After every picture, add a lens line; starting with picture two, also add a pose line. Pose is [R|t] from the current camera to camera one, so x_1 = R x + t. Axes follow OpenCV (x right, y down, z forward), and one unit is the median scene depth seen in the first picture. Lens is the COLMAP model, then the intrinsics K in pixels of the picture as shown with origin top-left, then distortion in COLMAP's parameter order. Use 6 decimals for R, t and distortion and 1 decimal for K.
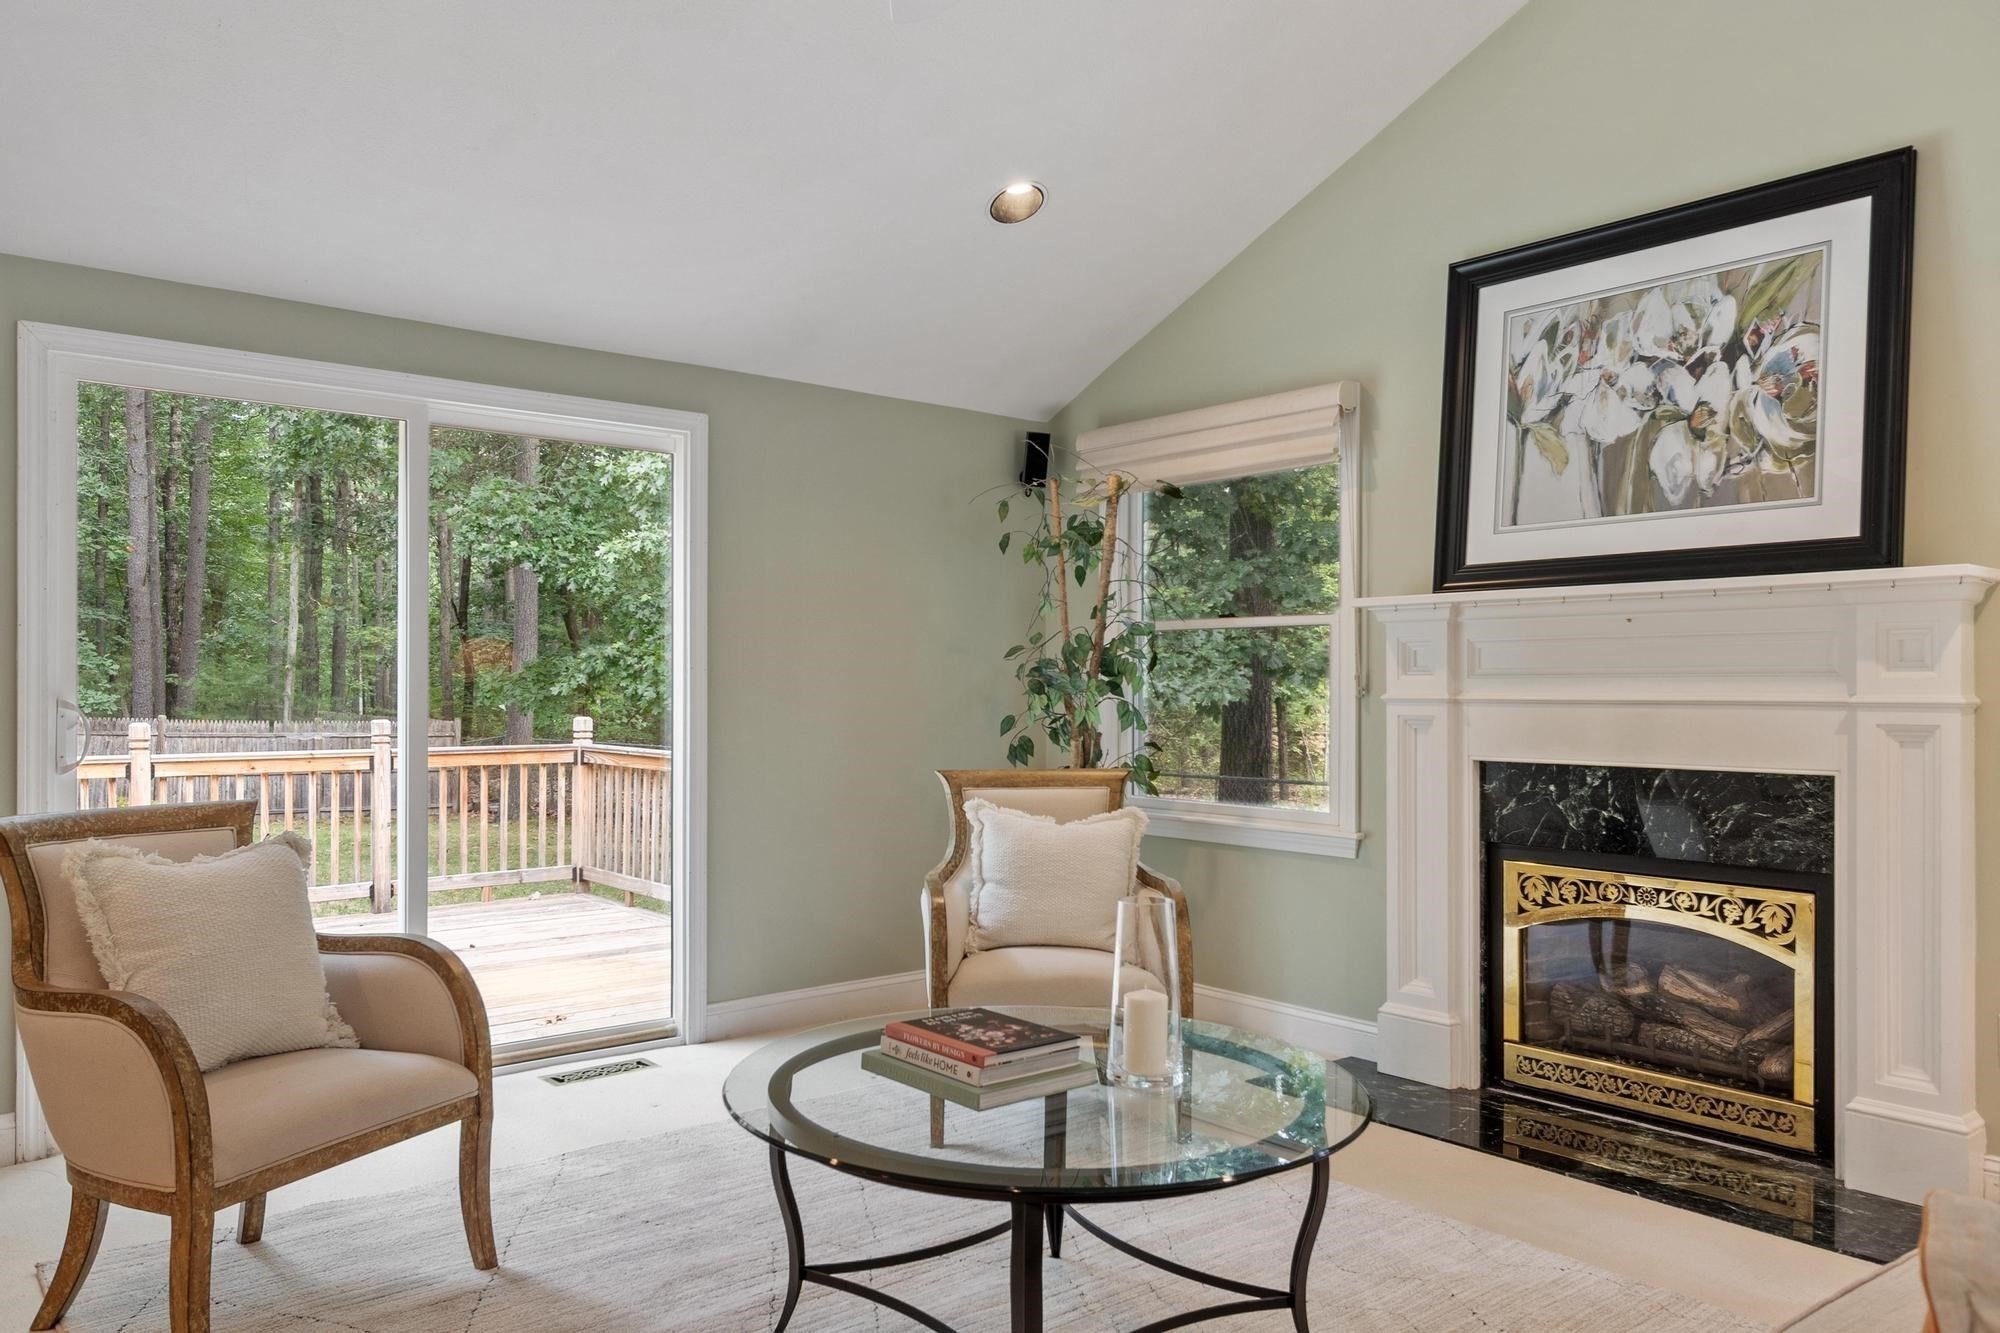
lens RADIAL K [[1418.4, 0, 998.5], [0, 1418.4, 689.0], [0, 0, 1]] dist [0.004936, -0.000366]
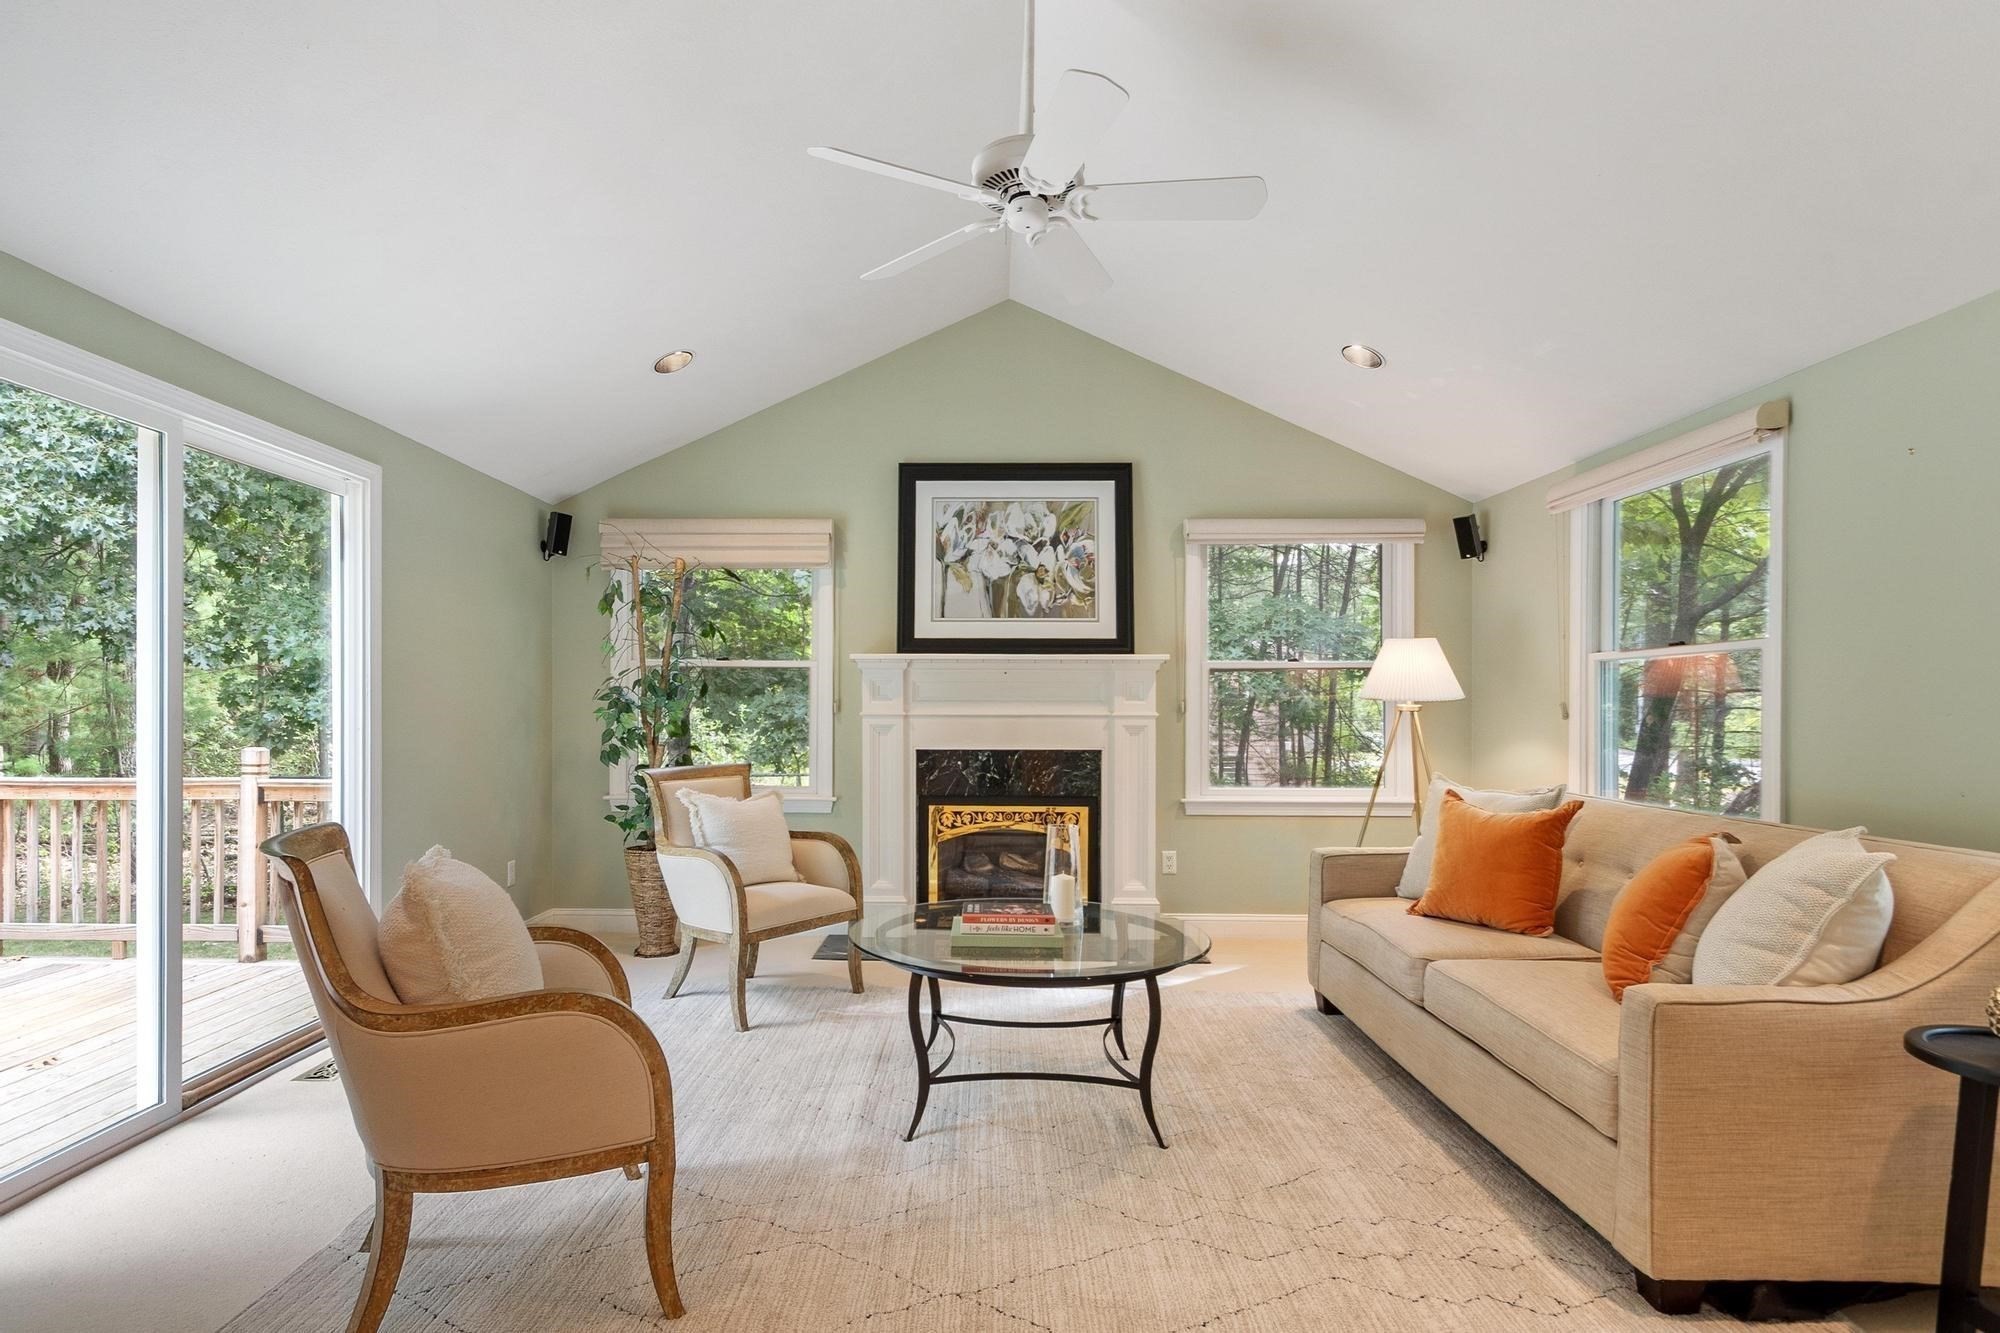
lens RADIAL K [[1027.7, 0, 945.8], [0, 1027.7, 707.4], [0, 0, 1]] dist [-0.000105, 0.000050]
pose [[0.653406, 0.000059, 0.757008, -0.648039], [-0.000851, 0.999999, 0.000657, -0.002885], [-0.757007, -0.001073, 0.653406, 0.153050]]
